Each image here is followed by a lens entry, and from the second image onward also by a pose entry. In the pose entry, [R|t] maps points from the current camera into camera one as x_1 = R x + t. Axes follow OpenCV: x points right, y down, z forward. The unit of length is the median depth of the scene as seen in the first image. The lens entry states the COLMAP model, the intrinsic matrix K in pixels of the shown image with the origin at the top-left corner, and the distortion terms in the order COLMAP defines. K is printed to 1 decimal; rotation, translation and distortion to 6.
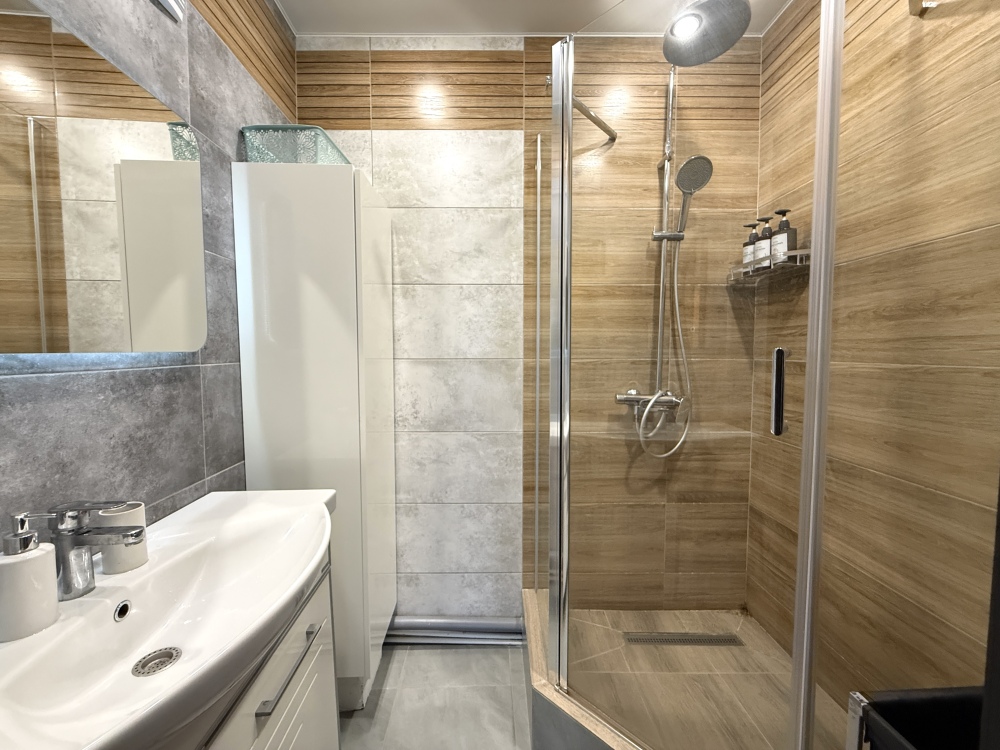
lens RADIAL K [[399.5, 0, 494.6], [0, 399.5, 373.4], [0, 0, 1]] dist [0.000243, 0.000302]
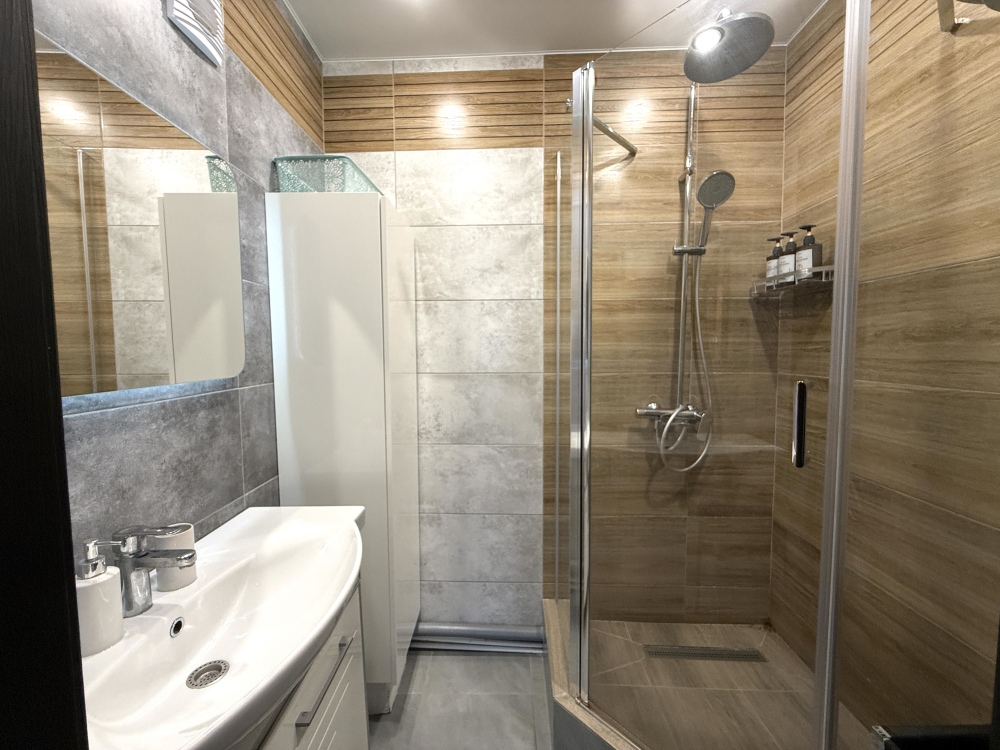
lens RADIAL K [[399.5, 0, 495.1], [0, 399.5, 373.5], [0, 0, 1]] dist [0.000243, 0.000302]
pose [[0.999024, -0.002214, -0.044126, -0.009490], [0.002451, 0.999983, 0.005326, -0.062365], [0.044114, -0.005429, 0.999012, -0.028523]]
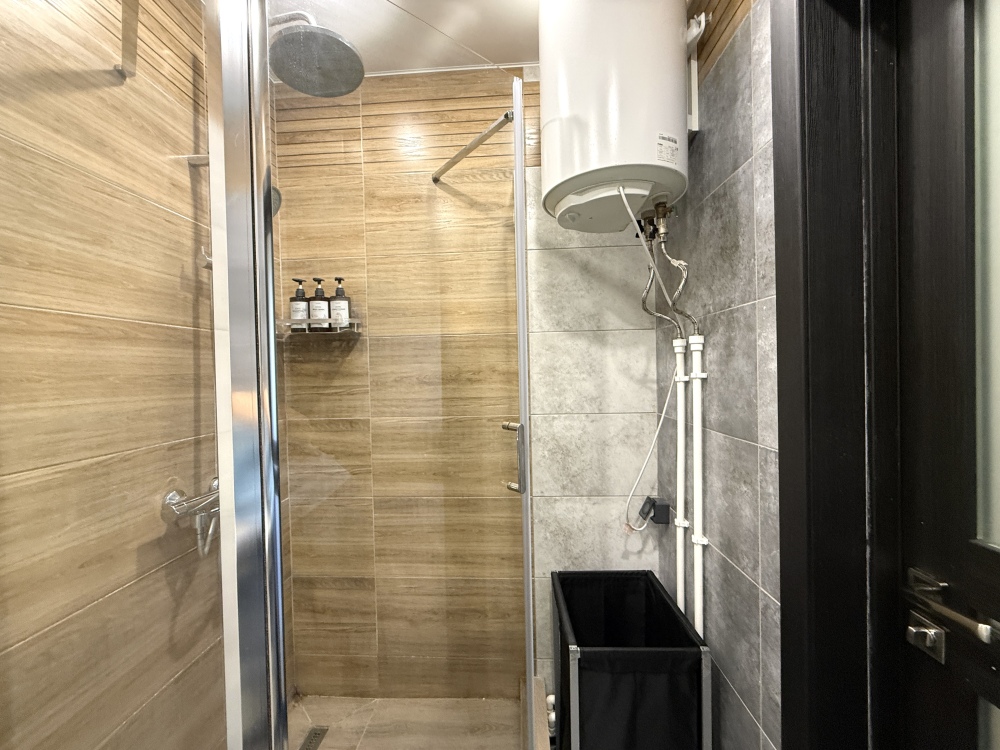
lens RADIAL K [[399.5, 0, 495.8], [0, 399.5, 374.5], [0, 0, 1]] dist [0.000243, 0.000302]
pose [[0.072327, -0.010826, 0.997322, -0.374767], [0.081876, 0.996631, 0.004880, -0.159388], [-0.994015, 0.081304, 0.072969, 0.673816]]
